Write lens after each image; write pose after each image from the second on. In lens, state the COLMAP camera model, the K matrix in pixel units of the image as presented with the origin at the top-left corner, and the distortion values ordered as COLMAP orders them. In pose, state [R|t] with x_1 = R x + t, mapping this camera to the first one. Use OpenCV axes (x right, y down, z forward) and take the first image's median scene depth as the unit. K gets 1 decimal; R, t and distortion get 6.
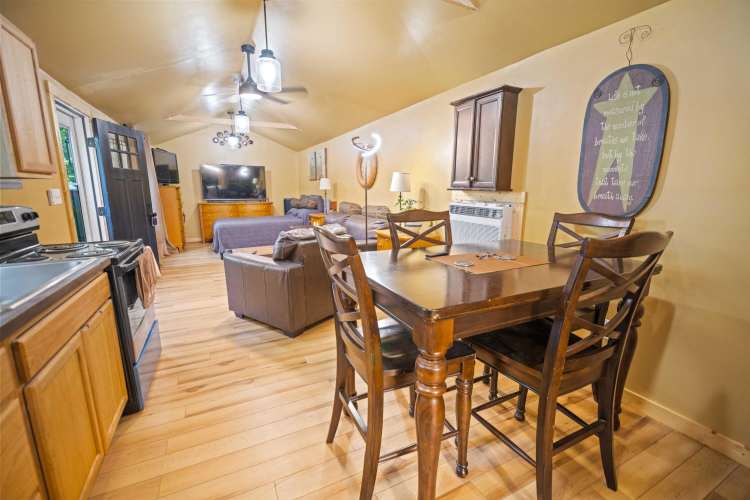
lens RADIAL K [[326.1, 0, 376.2], [0, 326.1, 251.2], [0, 0, 1]] dist [-0.010510, -0.000380]
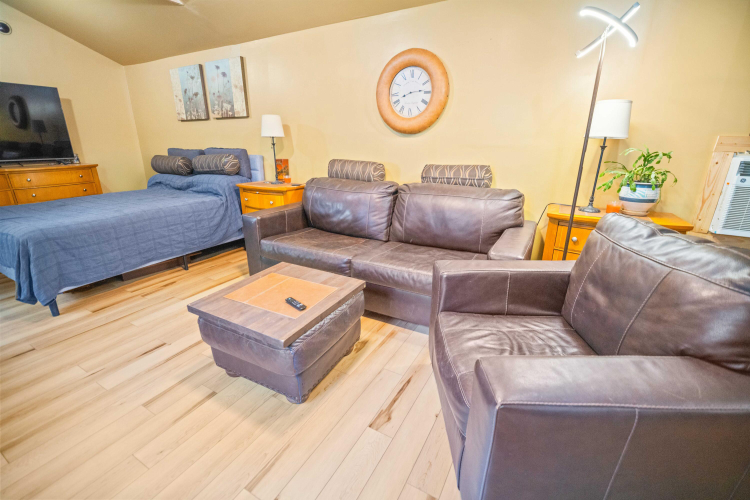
lens RADIAL K [[326.1, 0, 376.2], [0, 326.1, 251.2], [0, 0, 1]] dist [-0.010510, -0.000380]
pose [[0.826104, -0.175742, 0.535414, -1.024123], [0.102553, 0.981146, 0.163815, -0.225311], [-0.554108, -0.080420, 0.828551, 1.351291]]
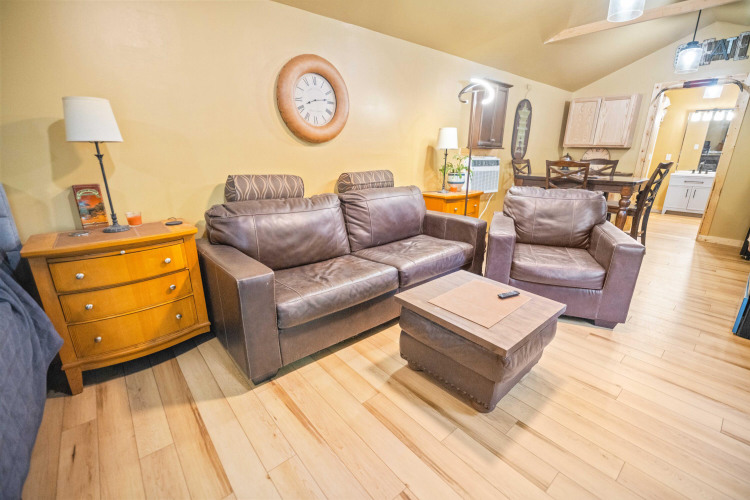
lens RADIAL K [[326.1, 0, 376.2], [0, 326.1, 251.2], [0, 0, 1]] dist [-0.010510, -0.000380]
pose [[-0.241552, -0.287378, 0.926858, -1.493884], [0.176217, 0.926271, 0.333120, -0.466091], [-0.954254, 0.243794, -0.173102, 2.576383]]
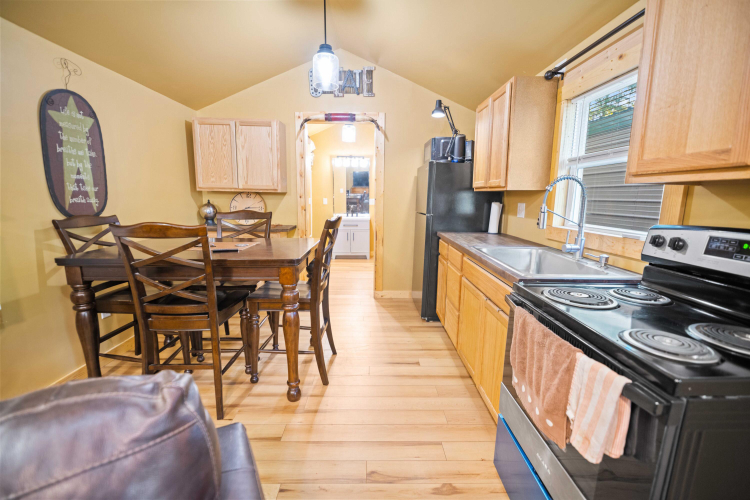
lens RADIAL K [[326.1, 0, 376.2], [0, 326.1, 251.2], [0, 0, 1]] dist [-0.010510, -0.000380]
pose [[-0.901609, -0.081848, 0.424737, -0.702114], [0.071781, 0.940008, 0.333514, -0.296015], [-0.426554, 0.331187, -0.841645, 1.530192]]
